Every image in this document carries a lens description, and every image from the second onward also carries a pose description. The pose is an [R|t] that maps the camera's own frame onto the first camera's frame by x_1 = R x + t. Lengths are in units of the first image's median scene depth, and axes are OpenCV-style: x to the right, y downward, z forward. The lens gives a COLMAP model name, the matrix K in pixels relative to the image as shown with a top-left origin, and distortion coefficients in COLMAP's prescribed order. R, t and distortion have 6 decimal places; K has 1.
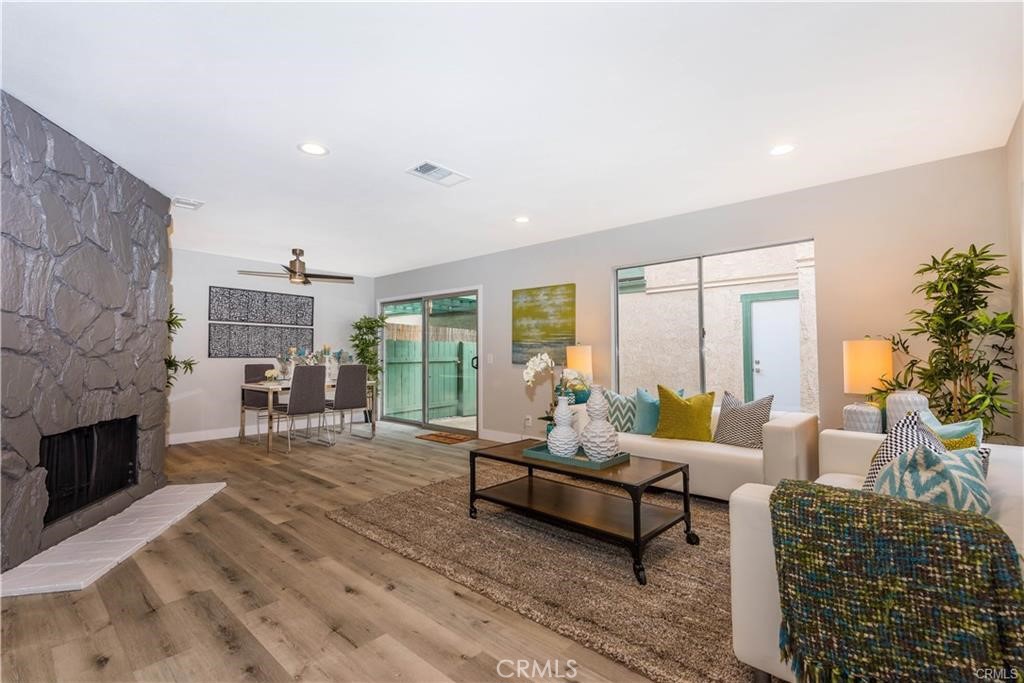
lens RADIAL K [[458.0, 0, 514.8], [0, 458.0, 354.2], [0, 0, 1]] dist [-0.000312, 0.000020]
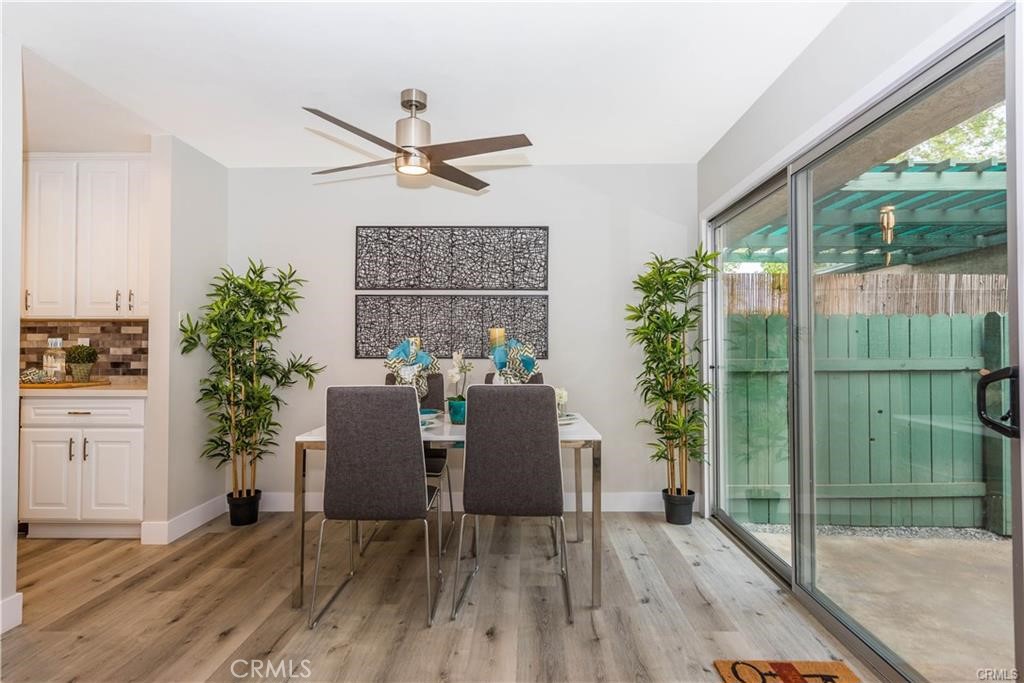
lens RADIAL K [[592.3, 0, 512.0], [0, 592.3, 341.5], [0, 0, 1]] dist [-0.001035, -0.000643]
pose [[0.643286, -0.019151, -0.765386, -0.012383], [0.002832, 0.999740, -0.022635, 0.002951], [0.765621, 0.012393, 0.643173, 0.566629]]
